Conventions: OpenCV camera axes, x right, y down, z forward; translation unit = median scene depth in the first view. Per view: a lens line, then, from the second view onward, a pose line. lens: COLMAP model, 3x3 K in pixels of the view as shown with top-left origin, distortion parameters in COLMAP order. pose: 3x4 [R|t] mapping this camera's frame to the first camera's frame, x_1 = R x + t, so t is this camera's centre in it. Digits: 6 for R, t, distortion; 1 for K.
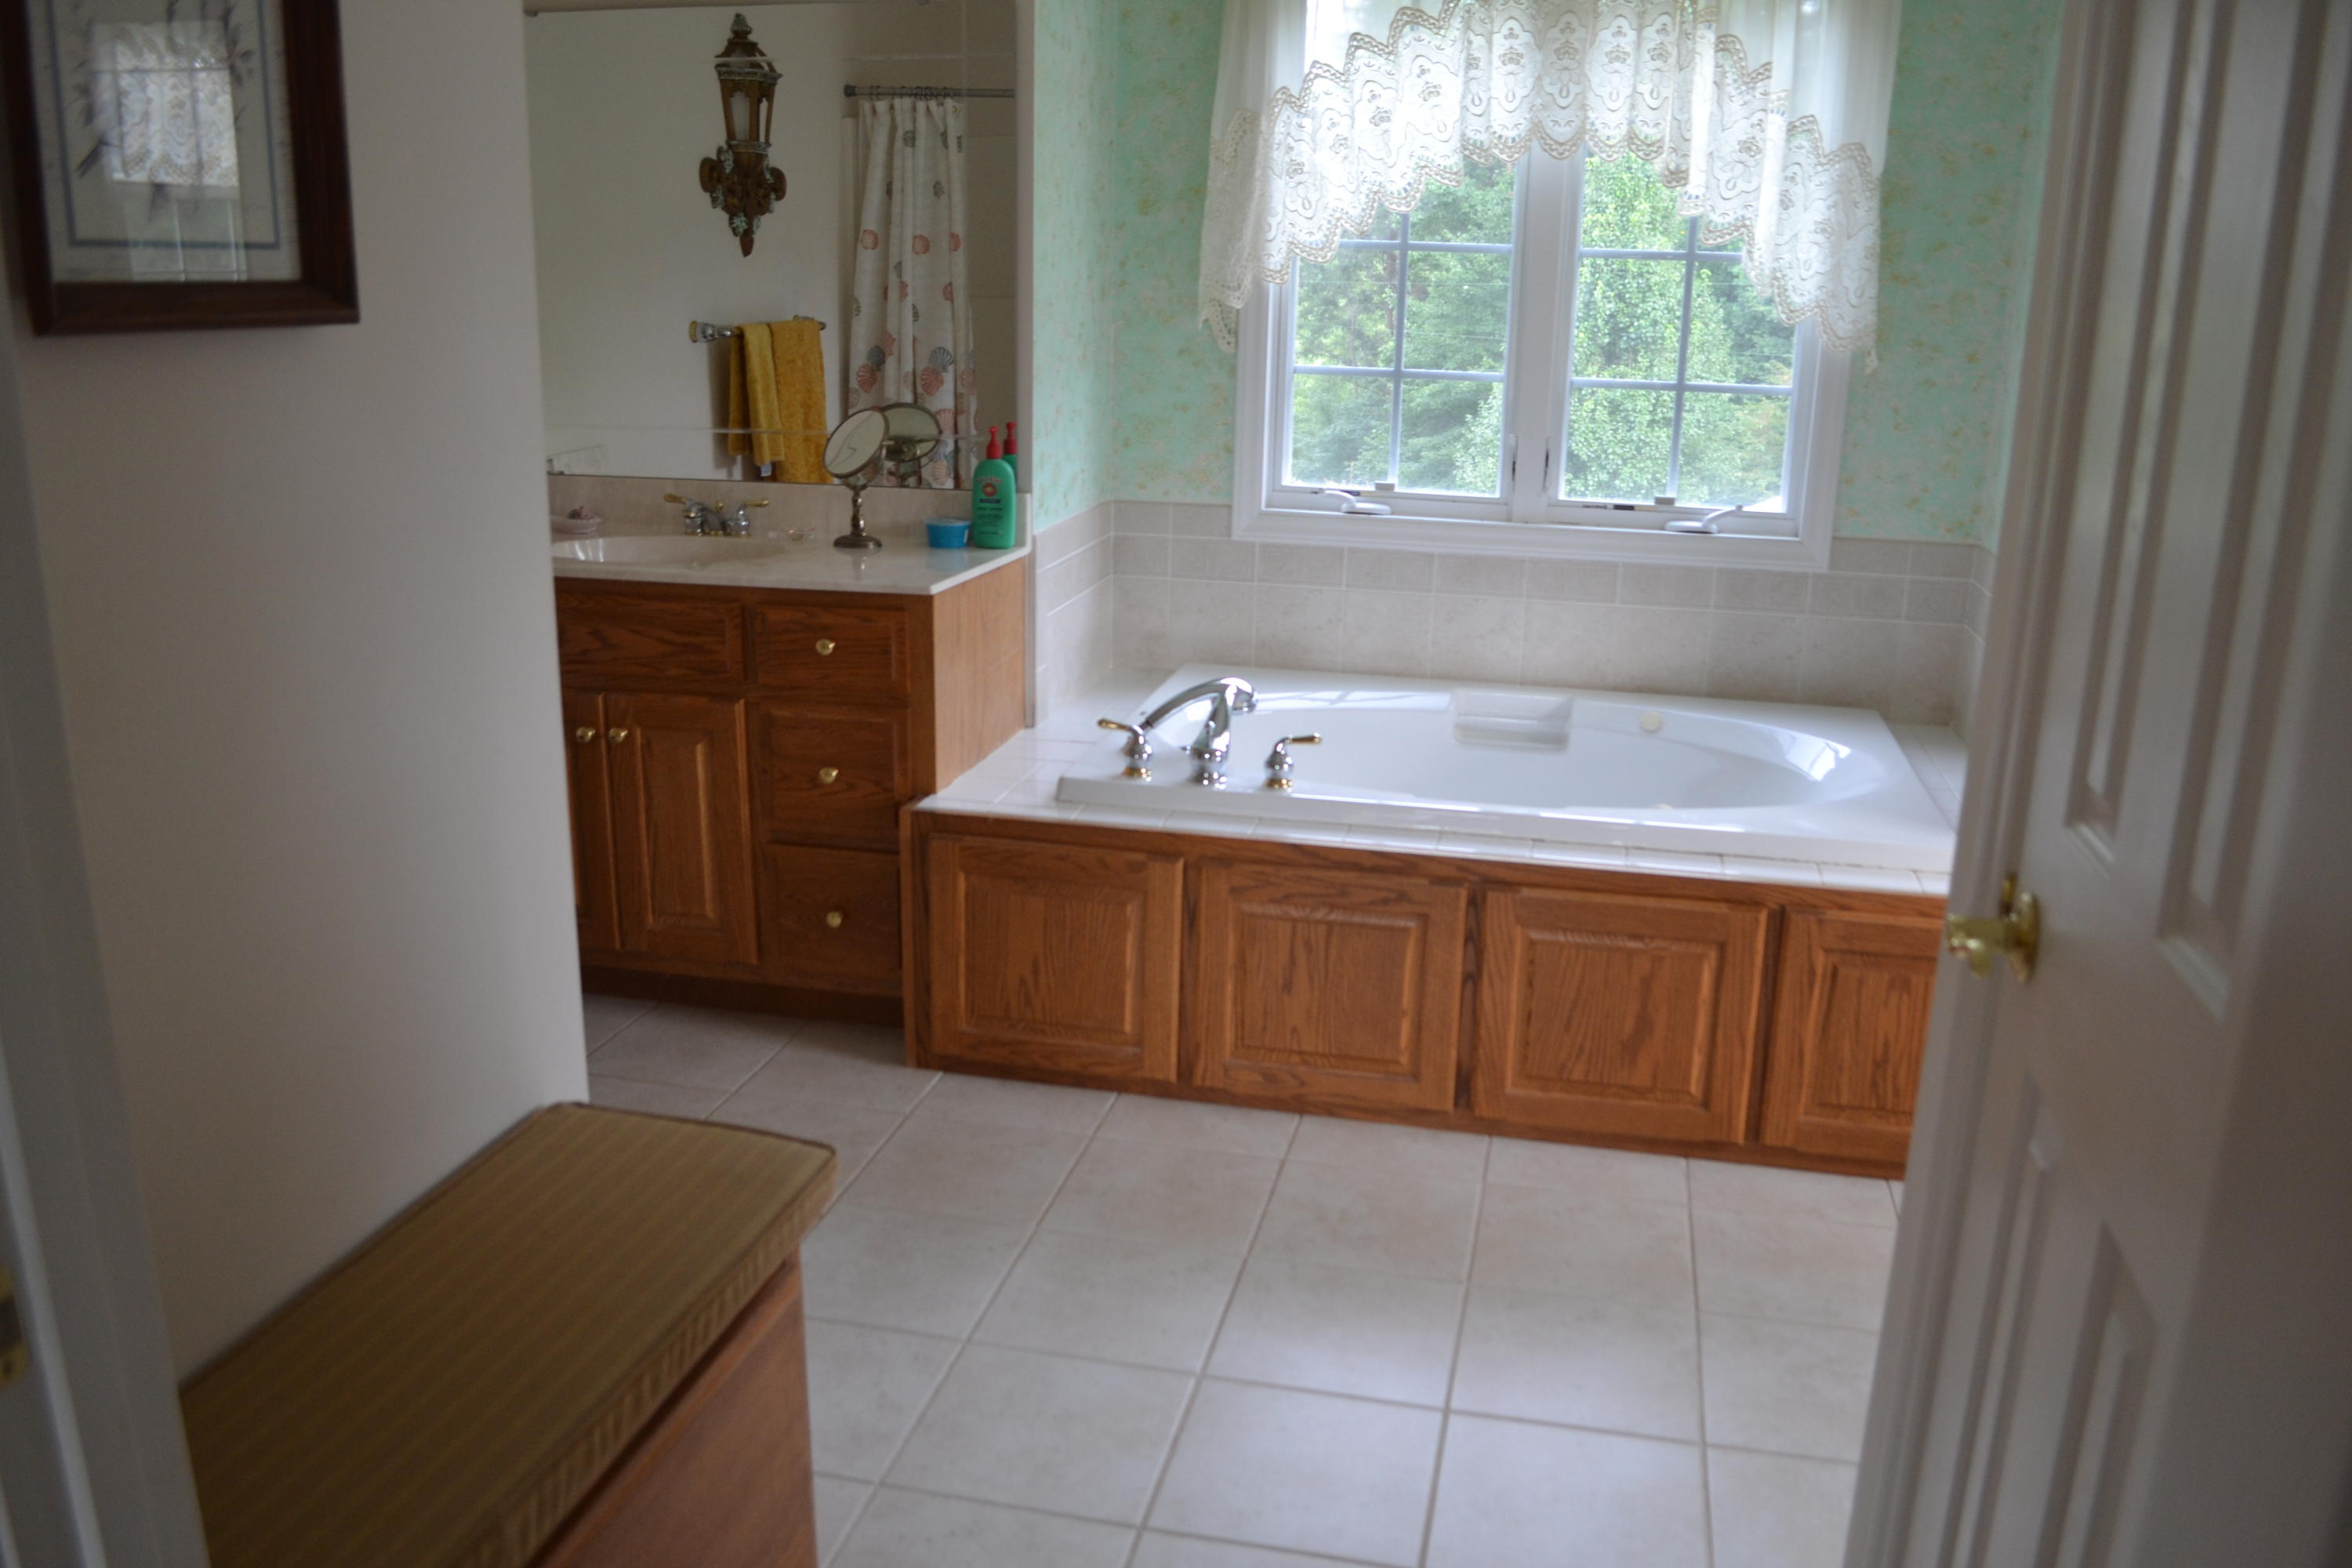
lens RADIAL K [[1866.2, 0, 1184.7], [0, 1866.2, 787.6], [0, 0, 1]] dist [-0.089228, 0.000833]
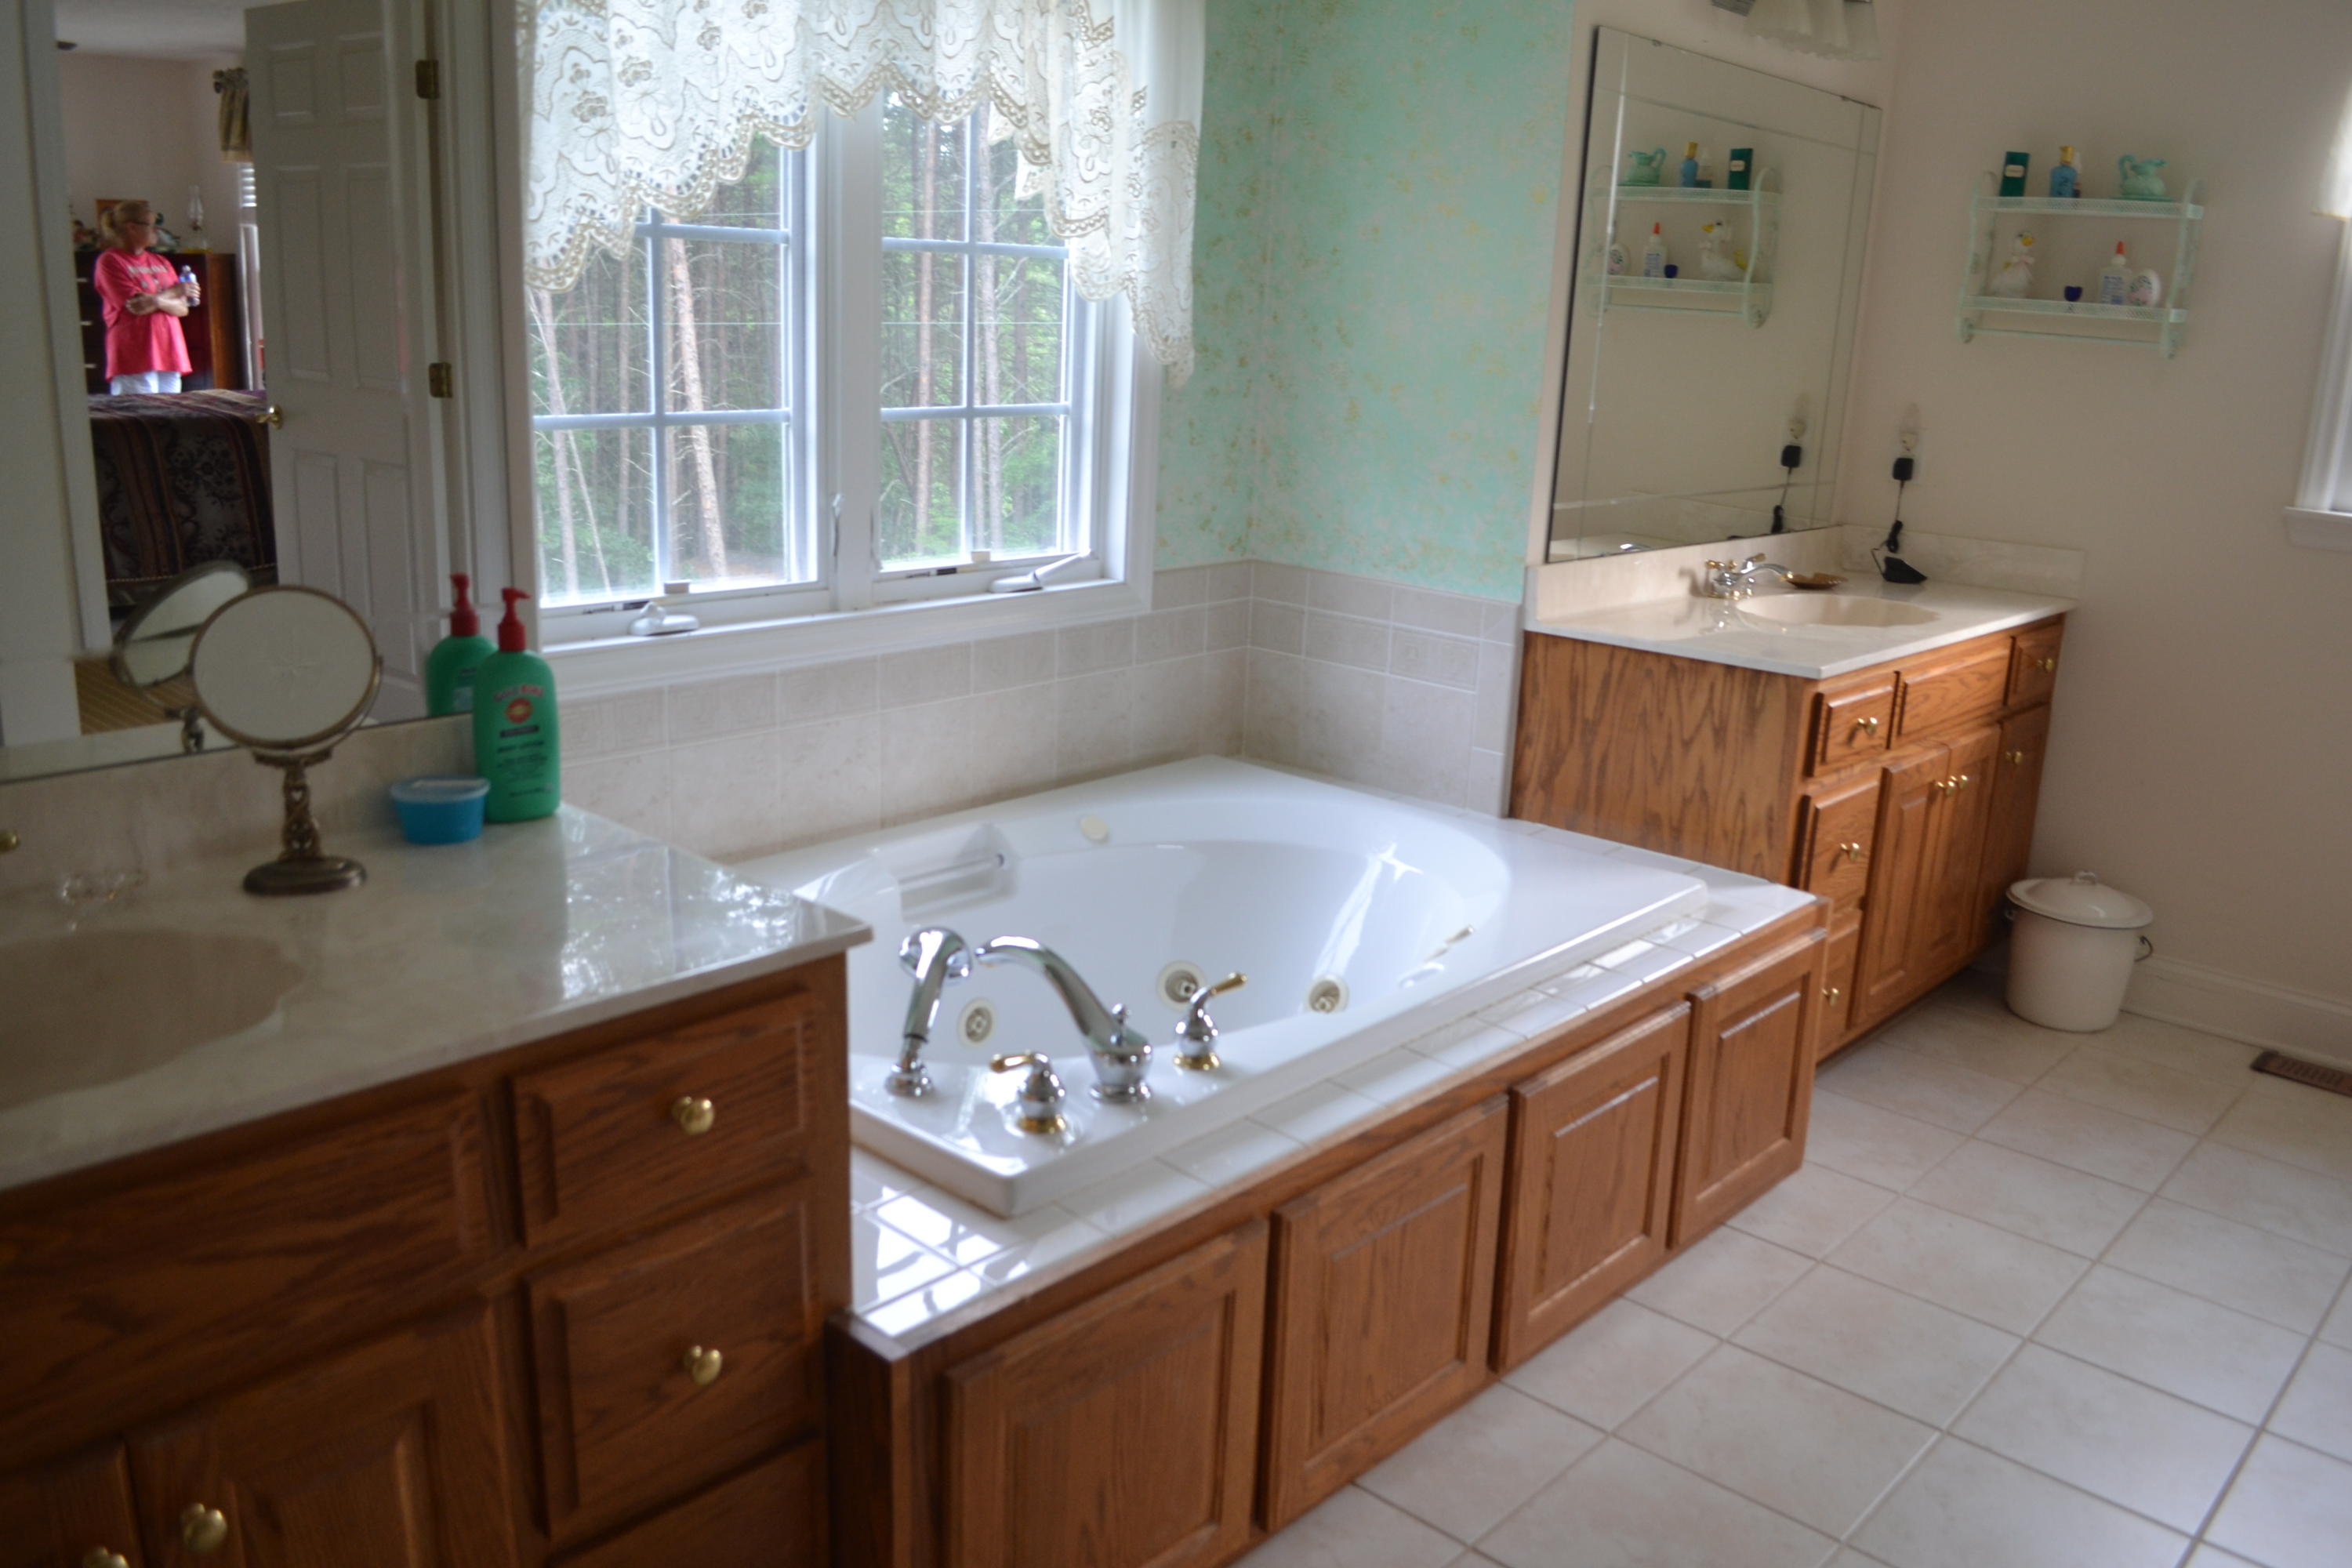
lens RADIAL K [[1866.2, 0, 1177.5], [0, 1866.2, 790.1], [0, 0, 1]] dist [-0.089228, 0.000833]
pose [[0.505389, -0.225747, 0.832839, -0.408598], [0.202721, 0.969221, 0.139697, -0.159548], [-0.838741, 0.098233, 0.535597, 0.533329]]
